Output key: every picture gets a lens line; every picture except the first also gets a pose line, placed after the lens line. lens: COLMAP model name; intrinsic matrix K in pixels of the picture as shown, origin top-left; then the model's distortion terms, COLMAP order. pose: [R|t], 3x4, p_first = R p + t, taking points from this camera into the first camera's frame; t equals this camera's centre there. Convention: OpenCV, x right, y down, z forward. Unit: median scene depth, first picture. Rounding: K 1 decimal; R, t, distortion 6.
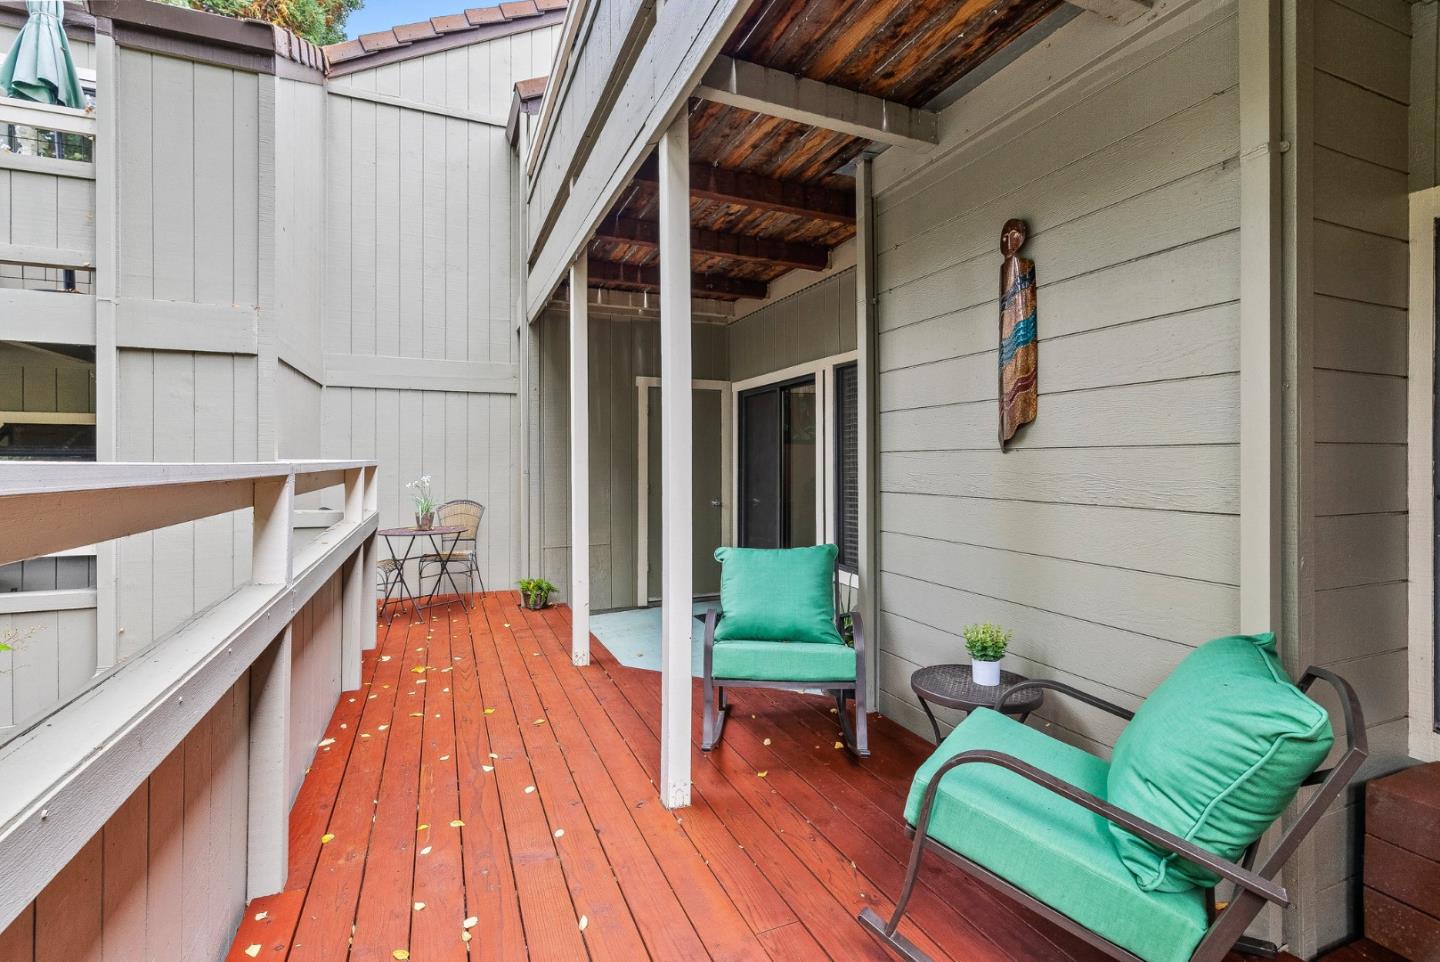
lens RADIAL K [[657.1, 0, 712.5], [0, 657.1, 464.8], [0, 0, 1]] dist [0.001634, -0.000287]
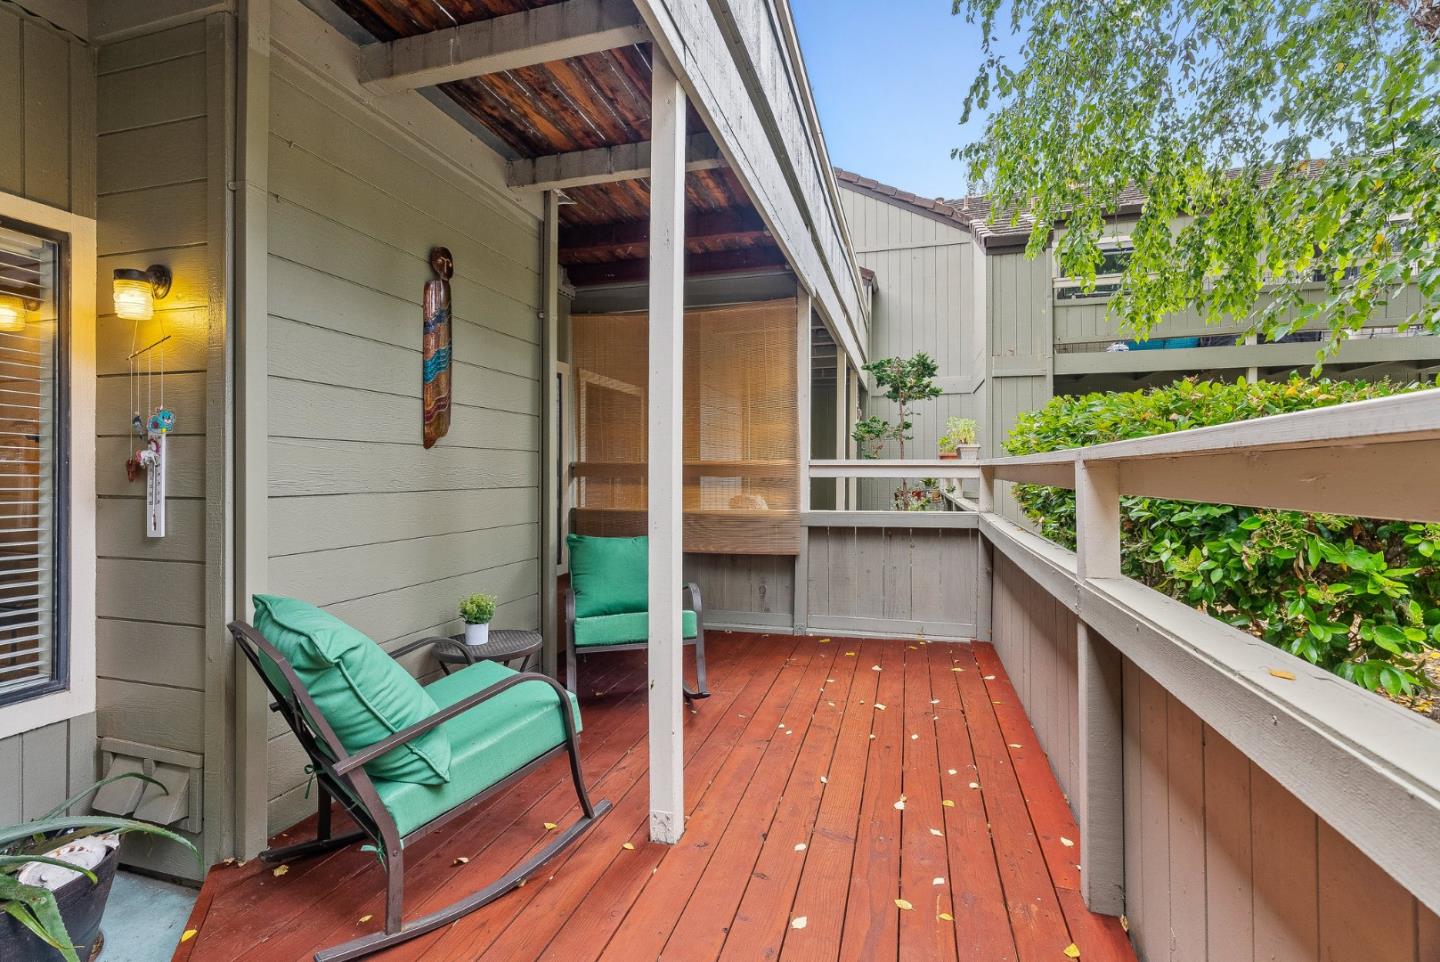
lens RADIAL K [[657.1, 0, 715.8], [0, 657.1, 473.1], [0, 0, 1]] dist [0.001634, -0.000287]
pose [[-0.775805, -0.002165, 0.630969, -0.684969], [0.001820, 0.999982, 0.005668, 0.018866], [-0.630970, 0.005545, -0.775787, 1.688429]]
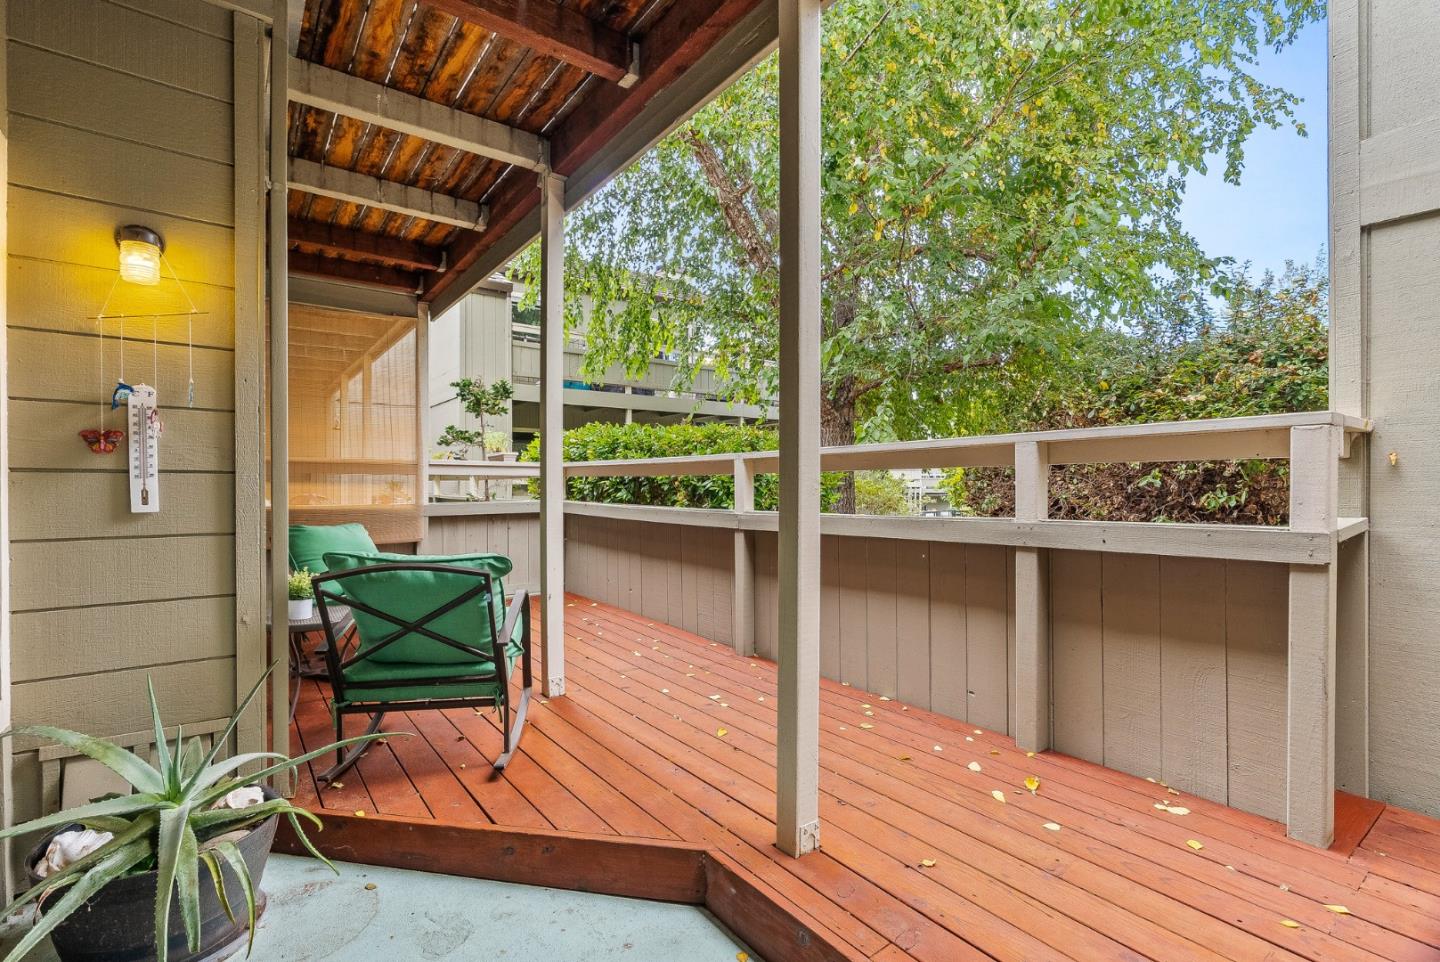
lens RADIAL K [[657.1, 0, 711.8], [0, 657.1, 483.4], [0, 0, 1]] dist [0.001634, -0.000287]
pose [[-0.969573, 0.000182, -0.244801, -0.042545], [-0.000555, 0.999996, 0.002939, 0.068309], [0.244800, 0.002985, -0.969569, 2.475155]]
